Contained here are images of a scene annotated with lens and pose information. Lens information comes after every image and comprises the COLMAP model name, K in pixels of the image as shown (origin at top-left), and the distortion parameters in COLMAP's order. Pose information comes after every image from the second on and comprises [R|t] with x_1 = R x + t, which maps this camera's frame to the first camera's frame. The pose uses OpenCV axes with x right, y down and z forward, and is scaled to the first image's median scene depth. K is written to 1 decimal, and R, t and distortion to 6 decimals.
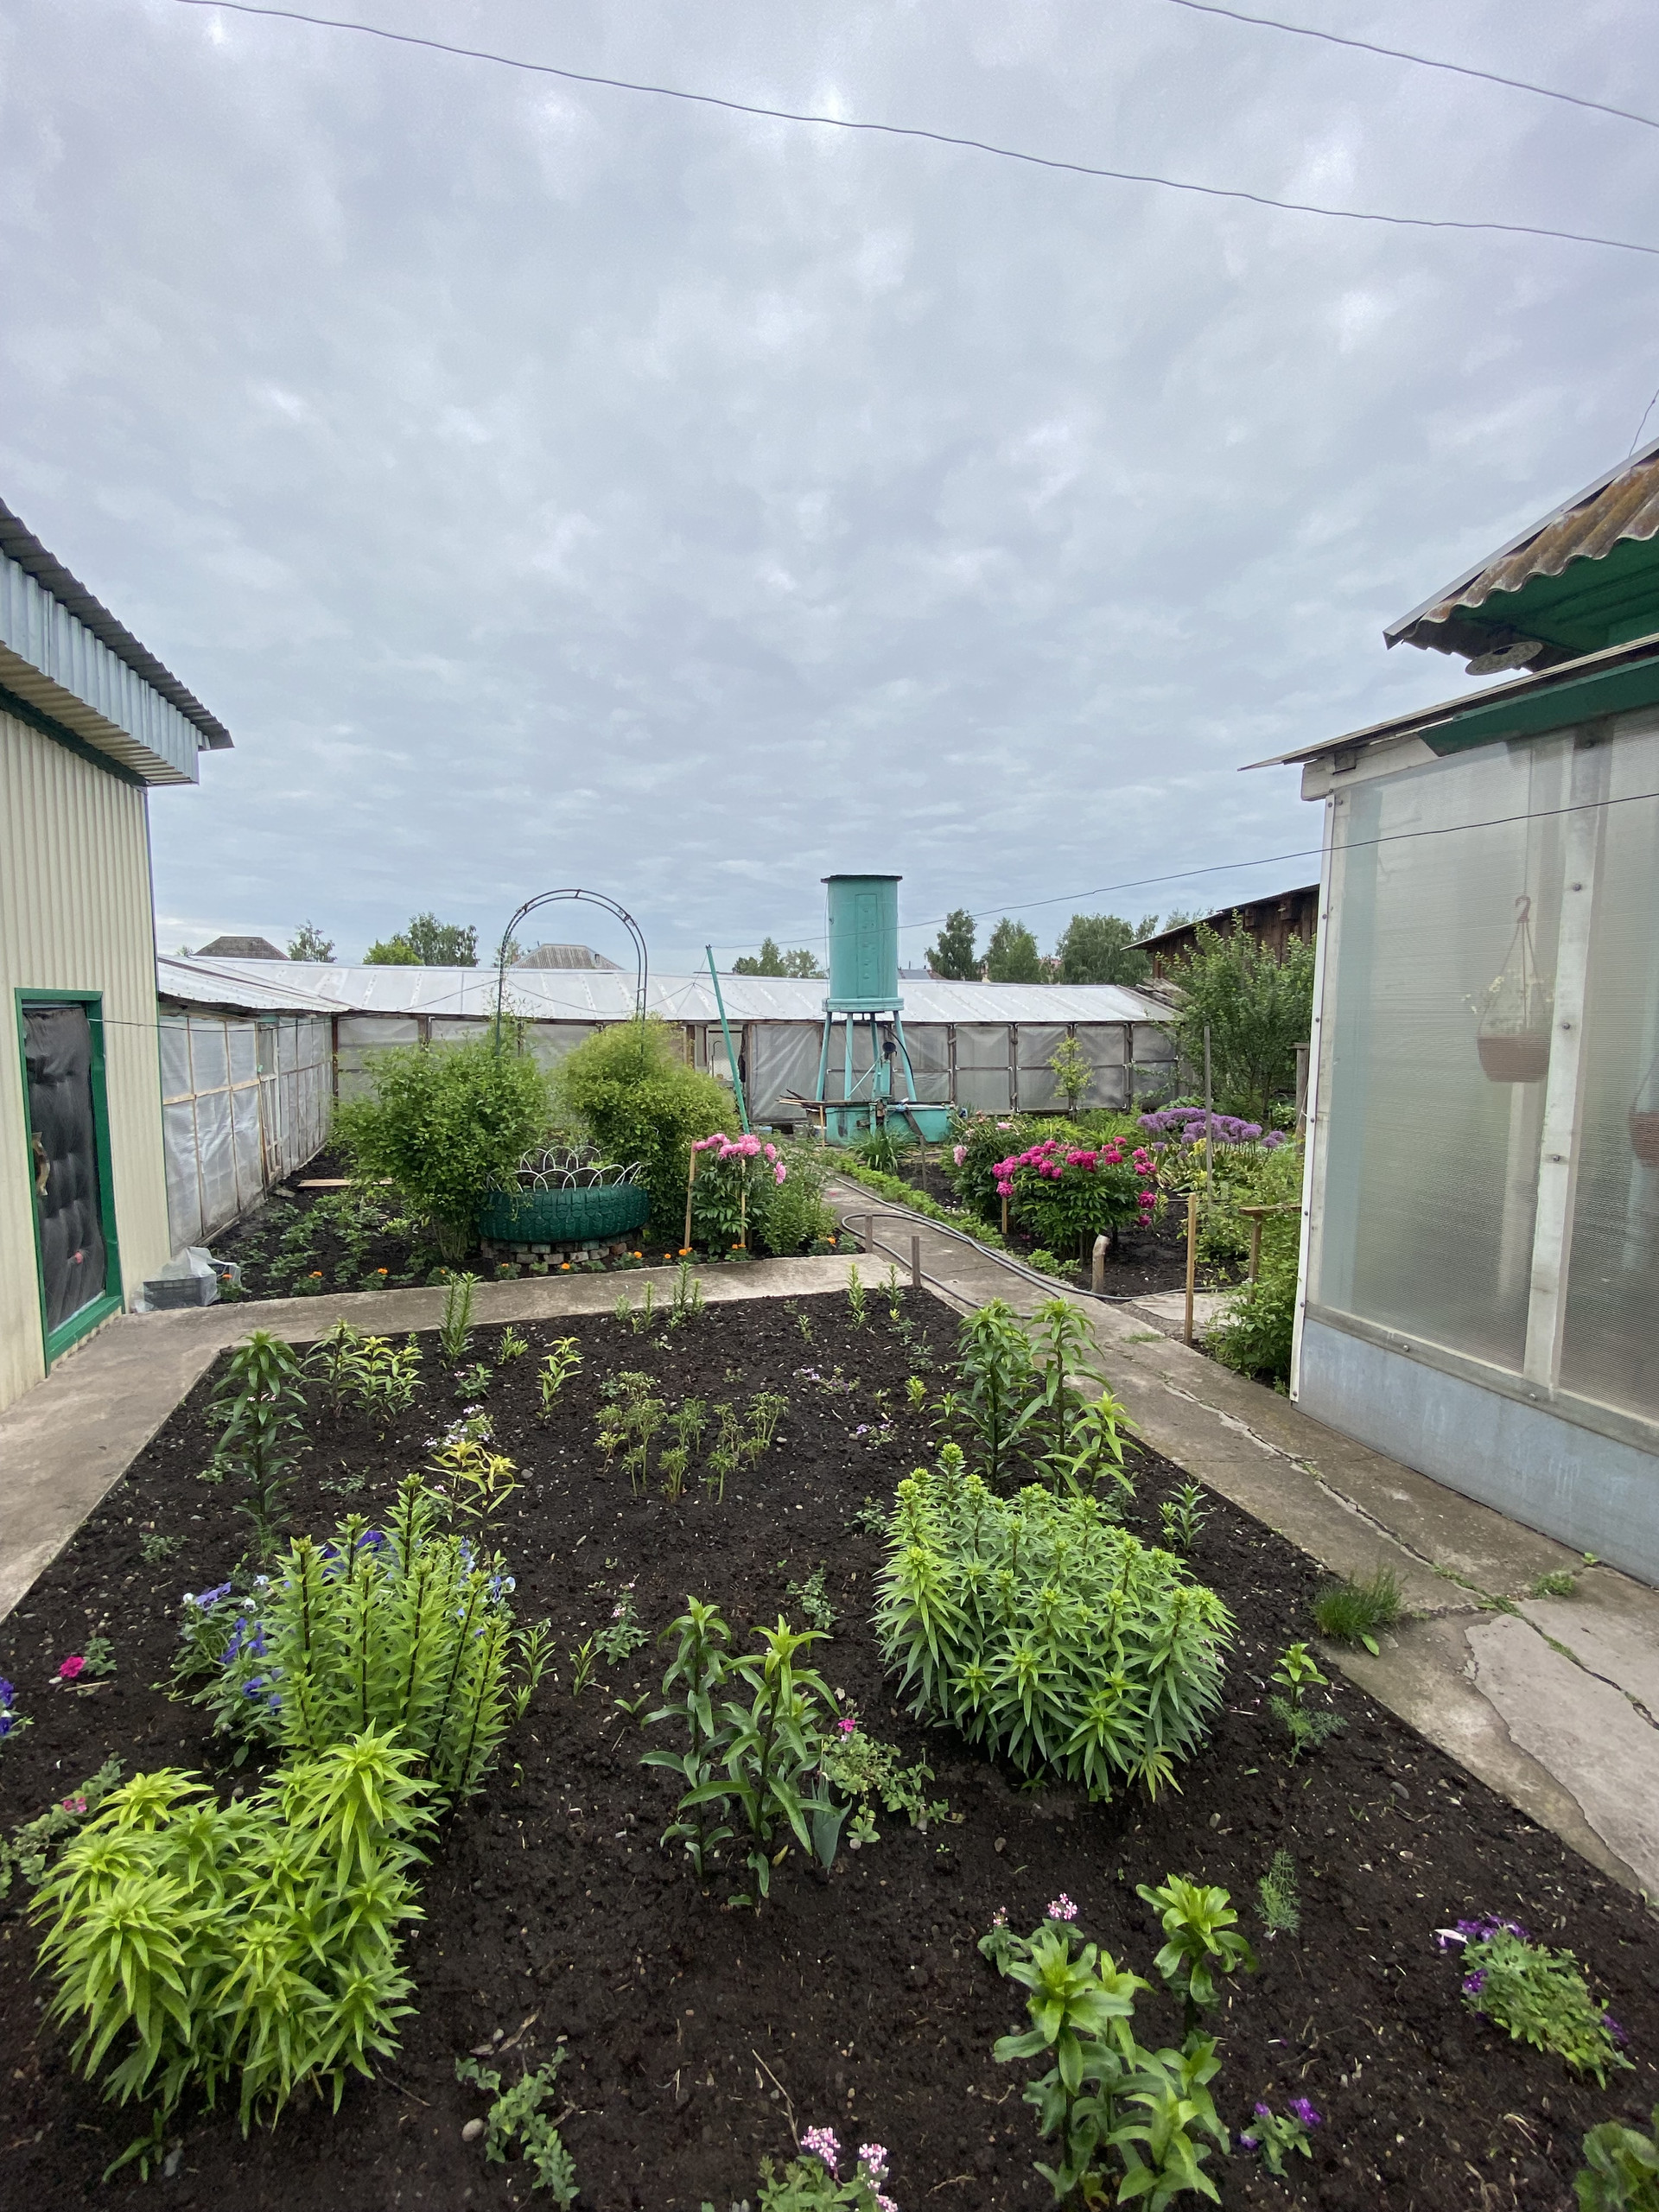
lens RADIAL K [[909.1, 0, 842.5], [0, 909.1, 1093.9], [0, 0, 1]] dist [-0.002423, -0.000458]
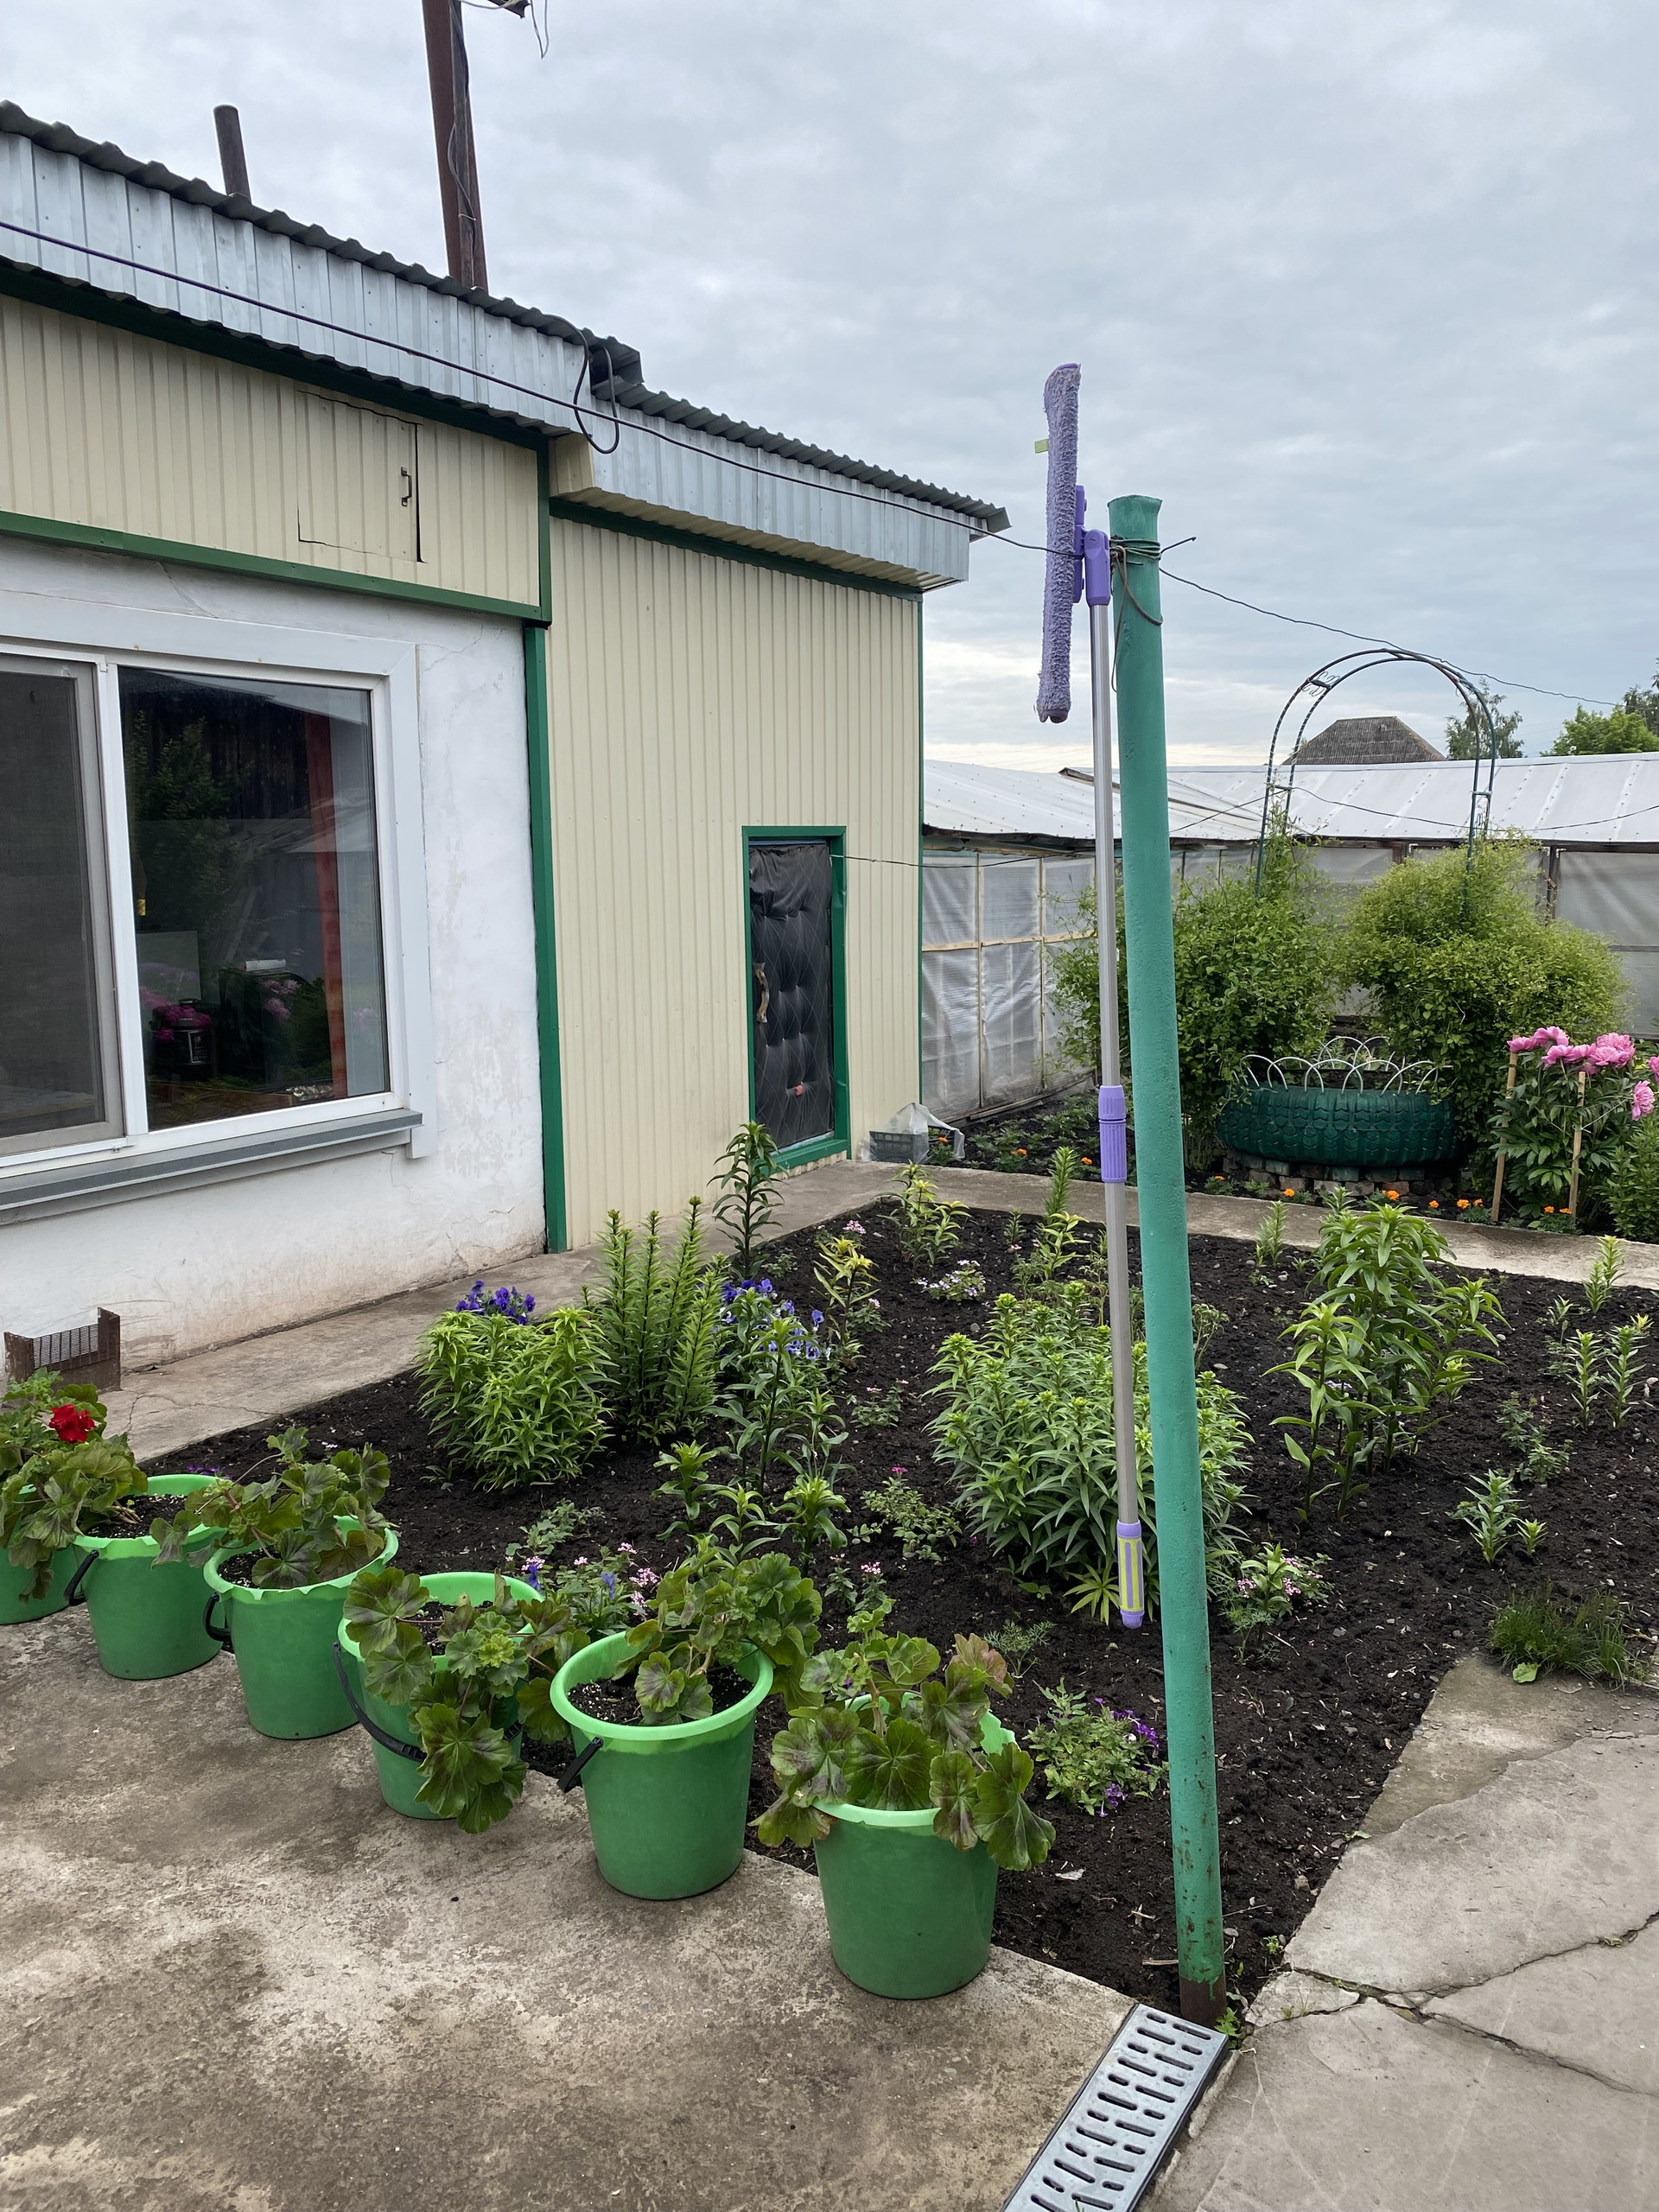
lens RADIAL K [[1762.0, 0, 821.5], [0, 1762.0, 1110.3], [0, 0, 1]] dist [0.046046, -0.004171]
pose [[0.595833, 0.101024, -0.796729, 0.559130], [-0.050884, 0.994812, 0.088087, 0.020116], [0.801495, -0.011945, 0.597882, -0.124680]]
